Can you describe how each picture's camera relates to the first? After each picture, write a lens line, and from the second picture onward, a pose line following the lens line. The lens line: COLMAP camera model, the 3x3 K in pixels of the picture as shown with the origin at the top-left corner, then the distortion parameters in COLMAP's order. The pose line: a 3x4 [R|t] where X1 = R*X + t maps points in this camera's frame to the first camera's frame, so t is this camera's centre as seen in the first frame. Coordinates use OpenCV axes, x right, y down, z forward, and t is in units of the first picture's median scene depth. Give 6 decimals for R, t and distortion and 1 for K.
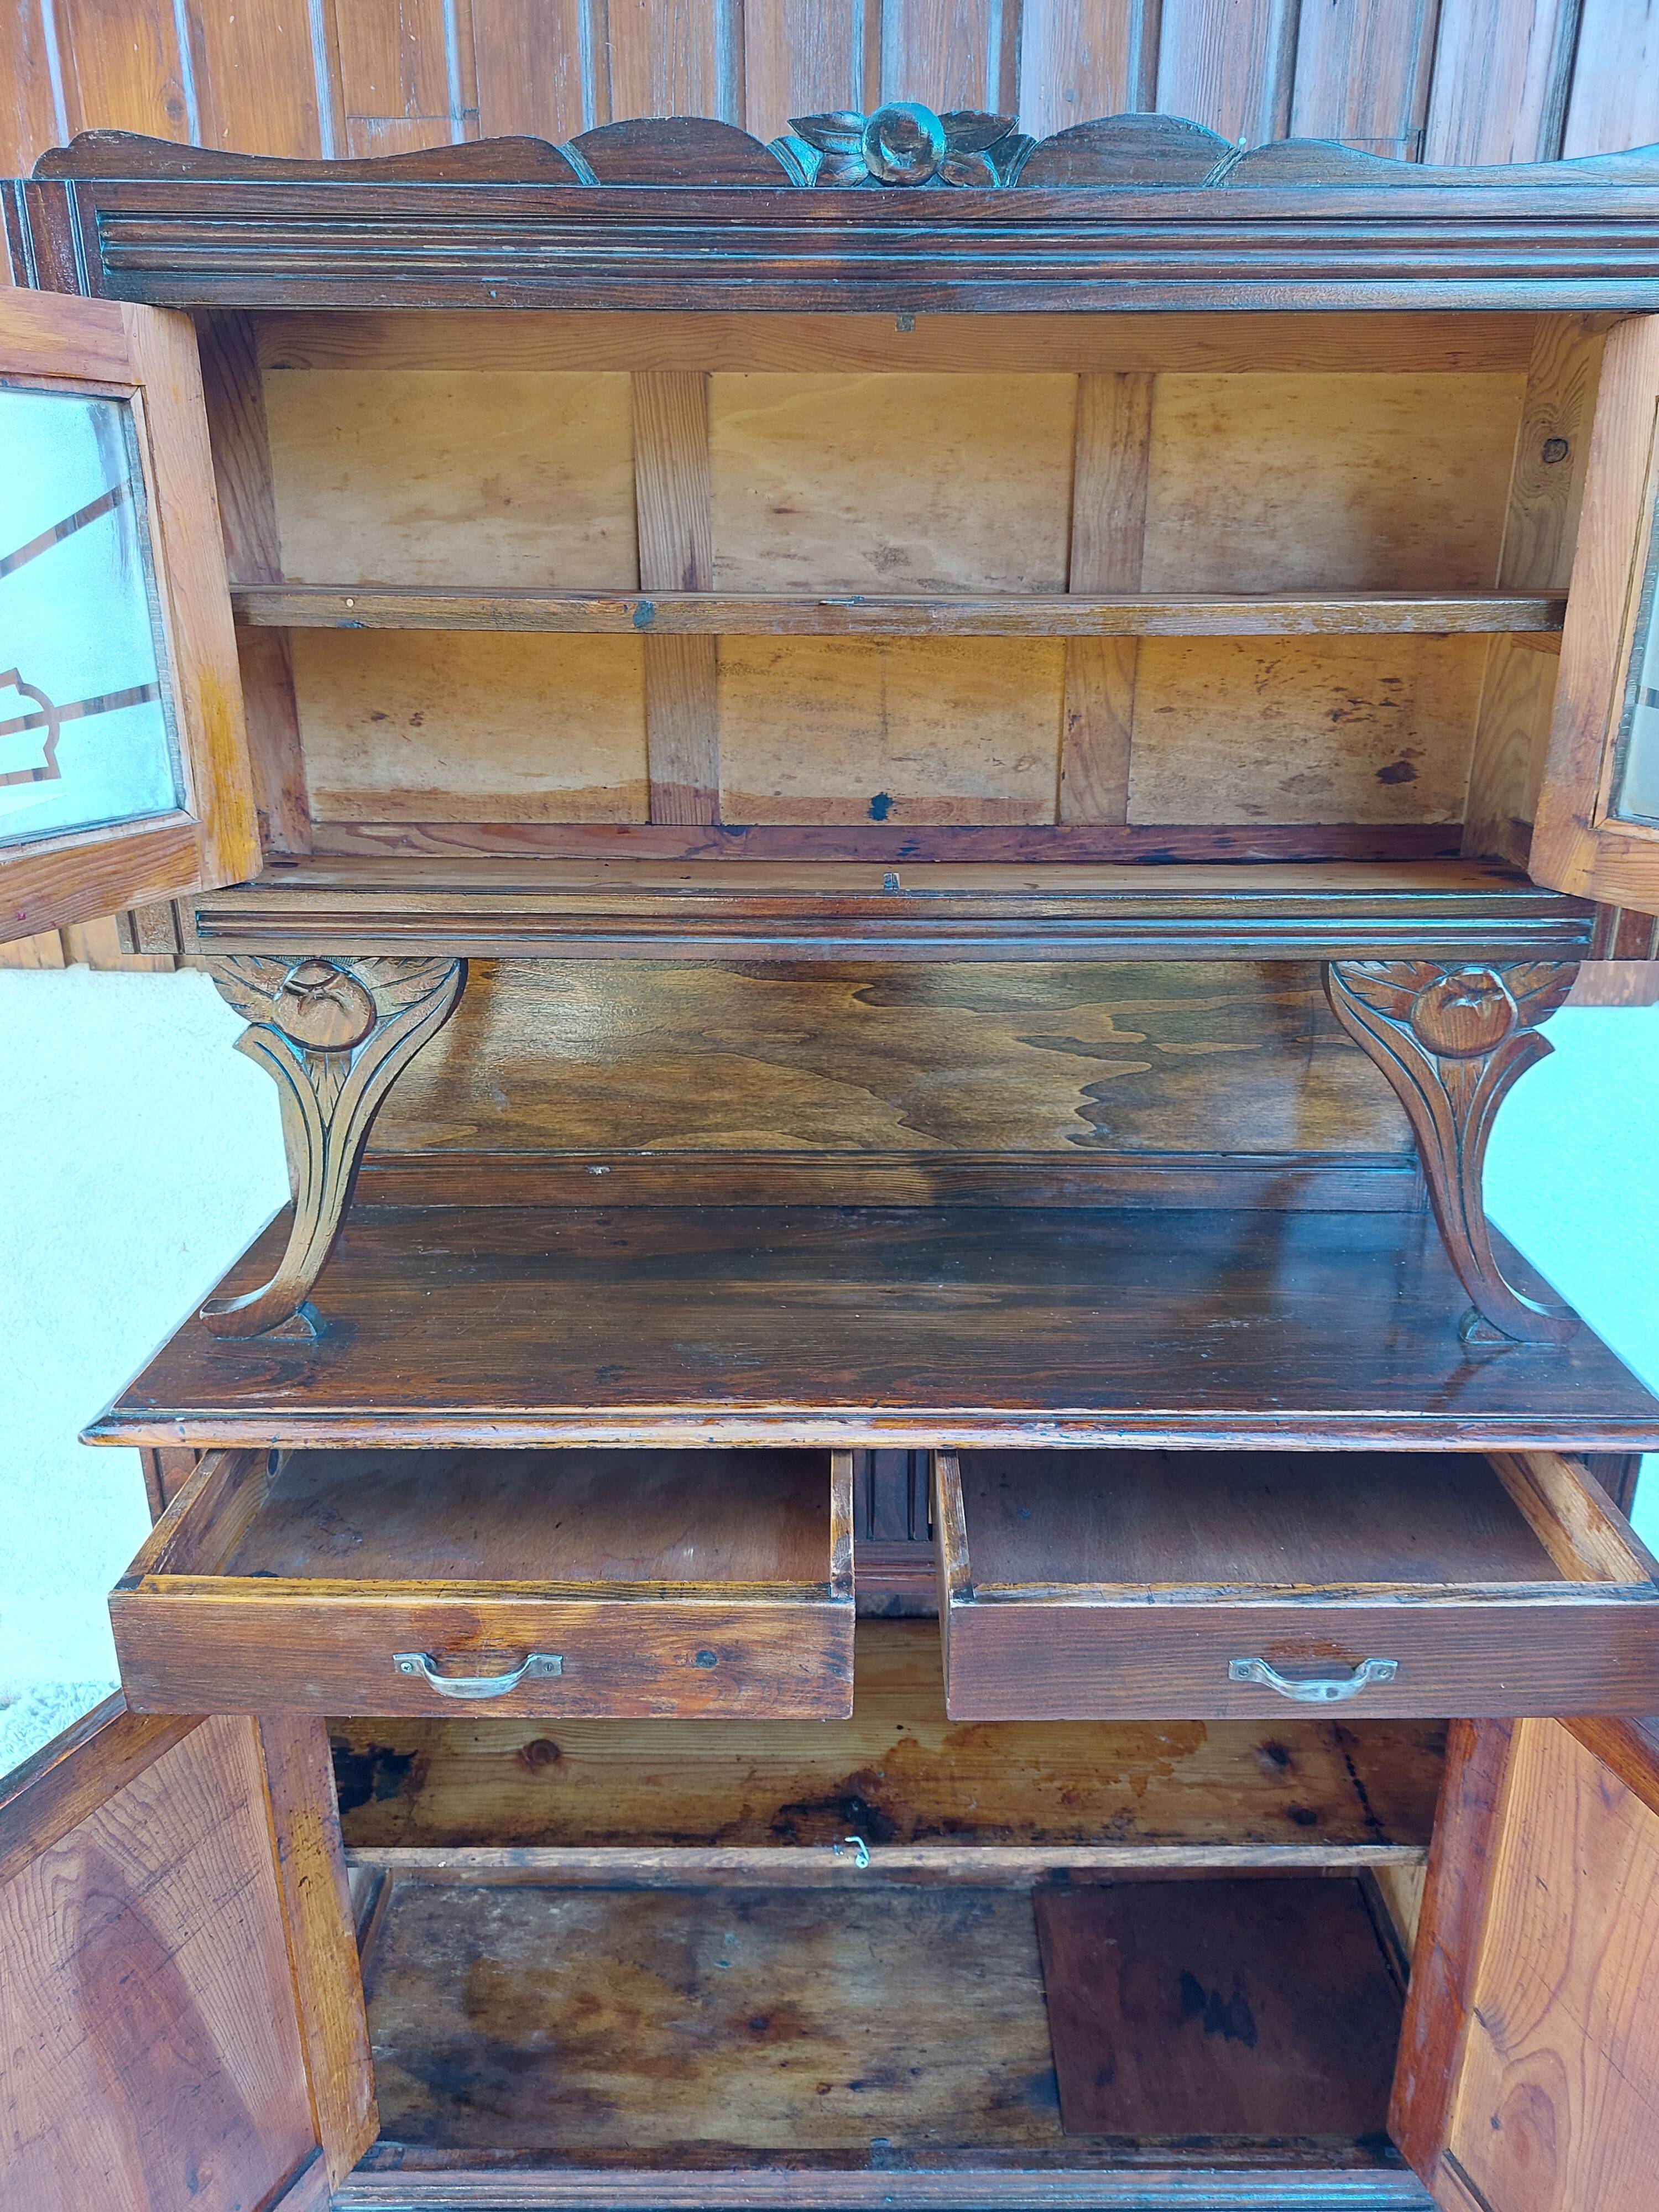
lens RADIAL K [[1568.0, 0, 861.0], [0, 1568.0, 1109.4], [0, 0, 1]] dist [0.067014, -0.059684]
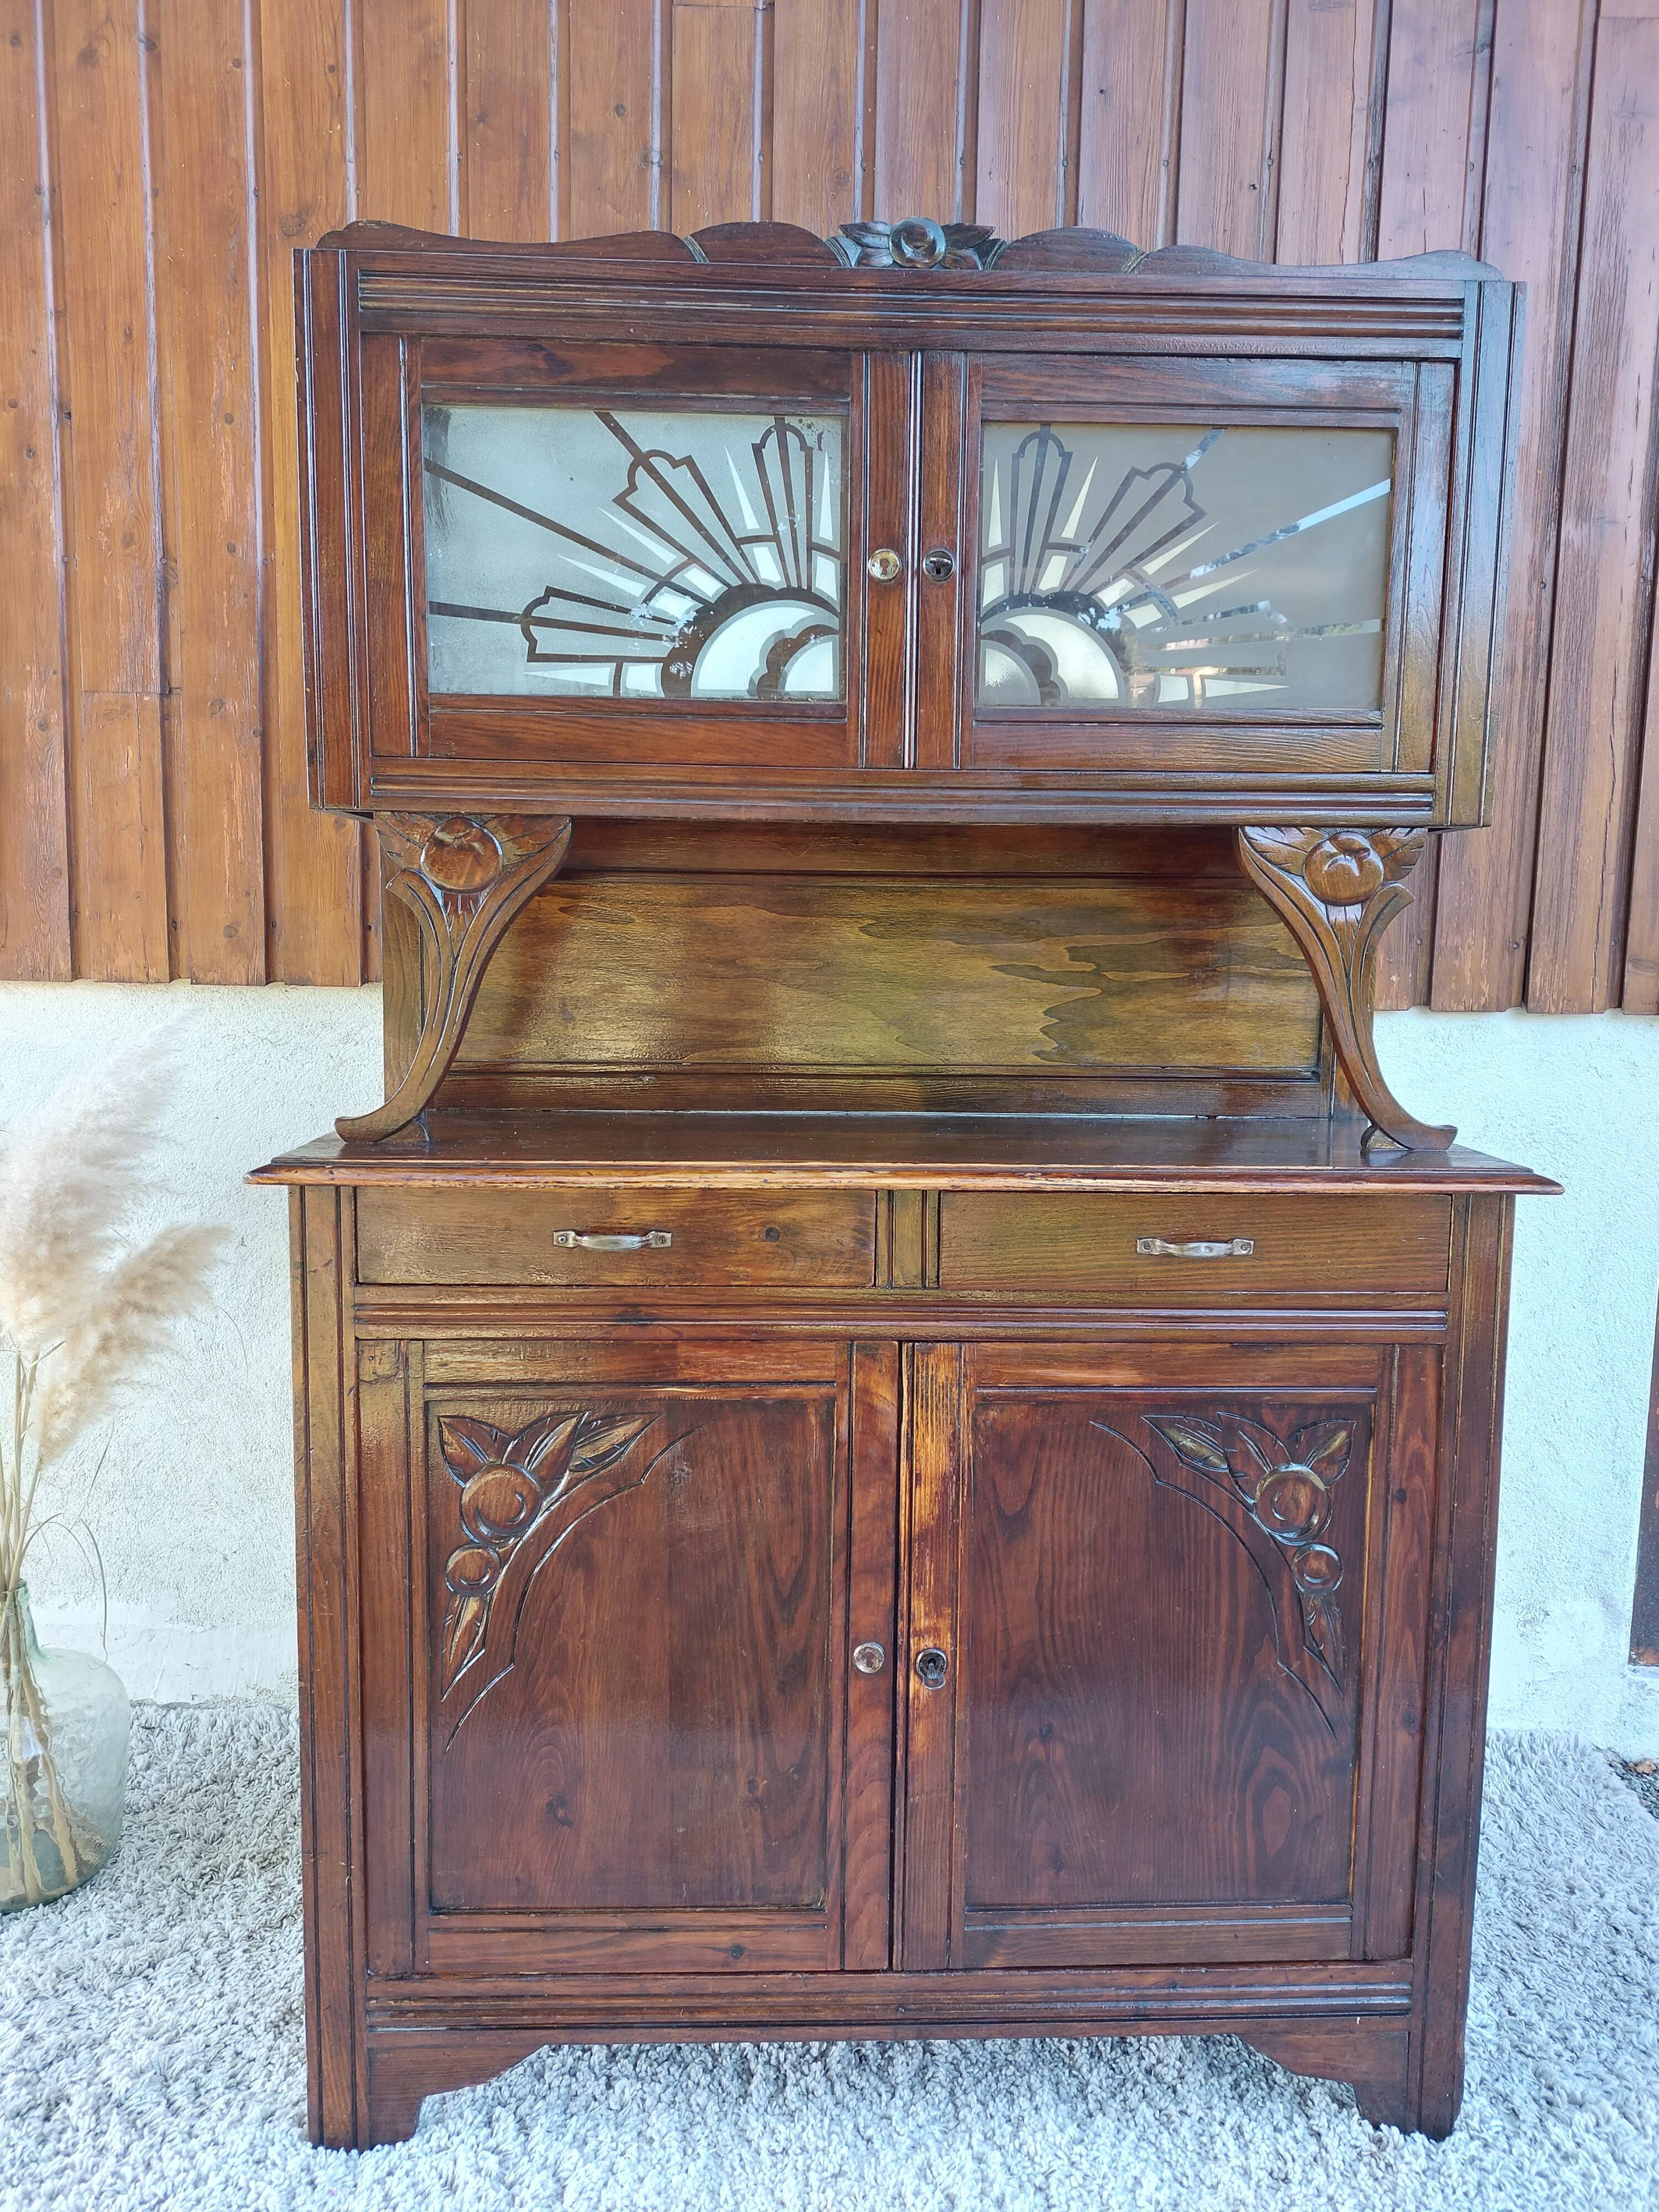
lens RADIAL K [[1568.0, 0, 833.4], [0, 1568.0, 1107.7], [0, 0, 1]] dist [0.067014, -0.059684]
pose [[0.999395, 0.004224, 0.034535, -0.078640], [0.003836, 0.973176, -0.230030, 0.409581], [-0.034581, 0.230024, 0.972570, -0.194715]]
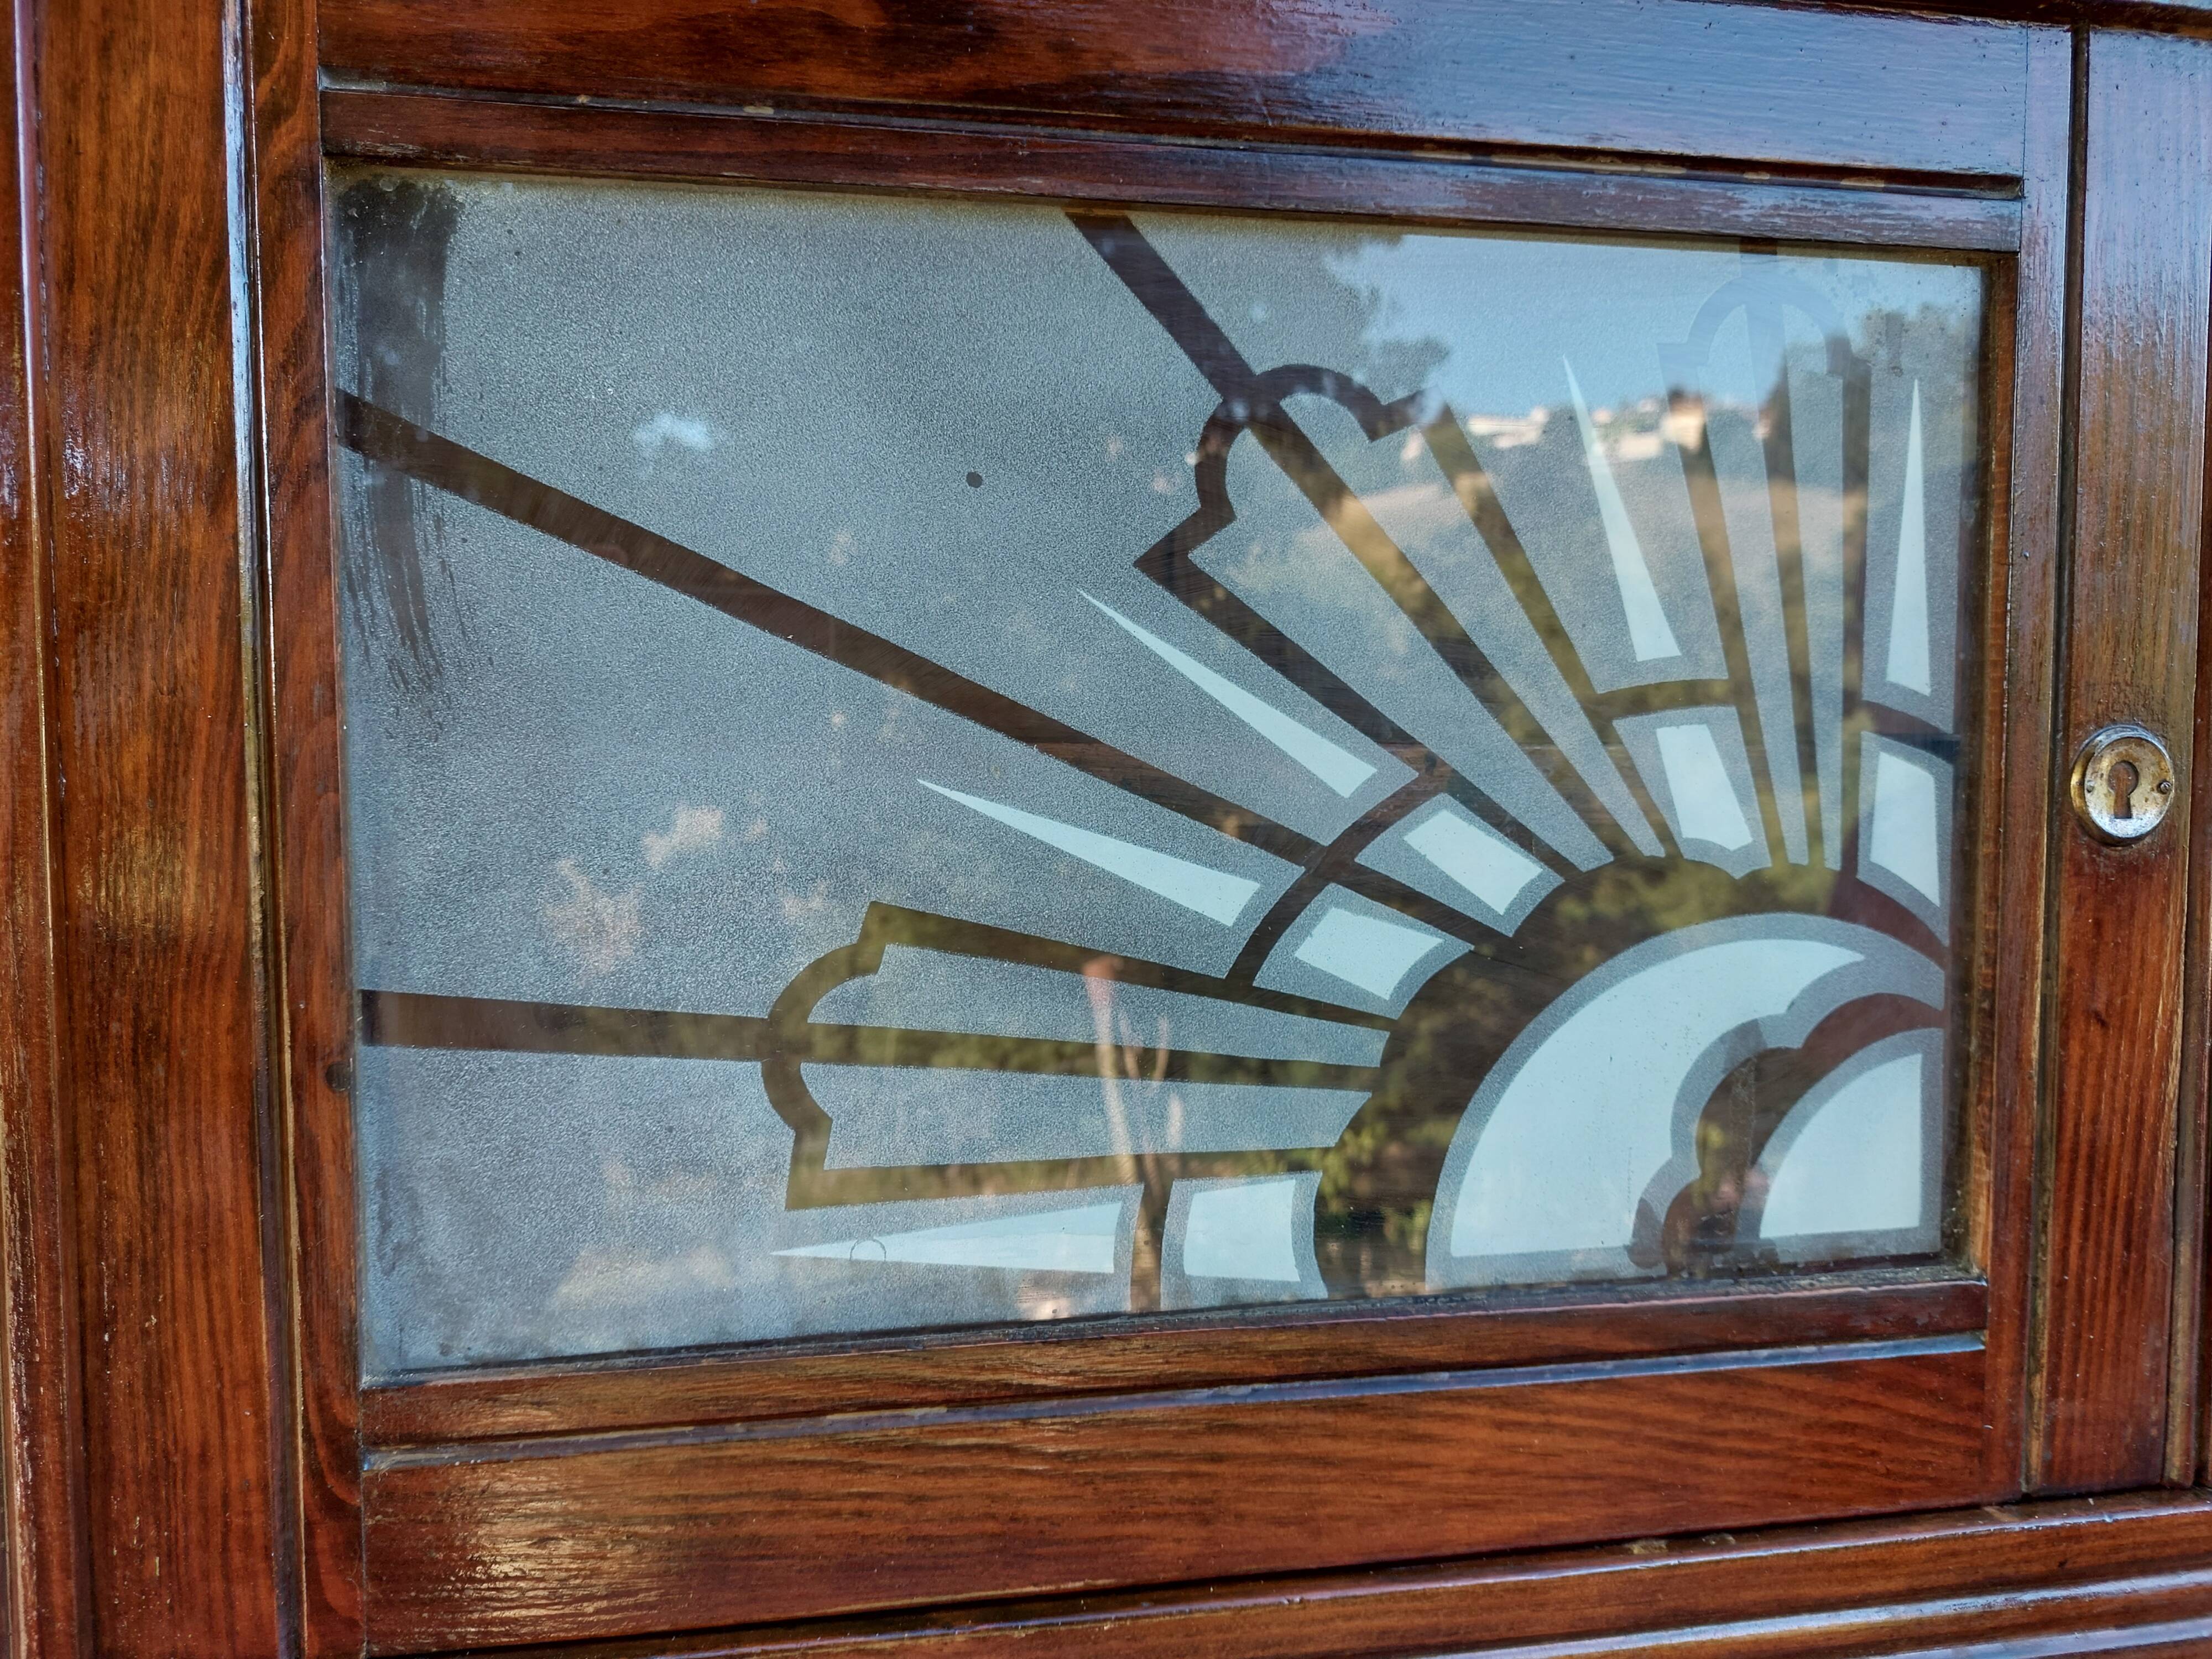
lens RADIAL K [[1612.5, 0, 1037.9], [0, 1612.5, 797.9], [0, 0, 1]] dist [0.033392, -0.013078]
pose [[0.986148, -0.015305, 0.165159, -0.275514], [0.060733, 0.959903, -0.273675, -0.191027], [-0.154348, 0.279915, 0.947536, 0.601187]]
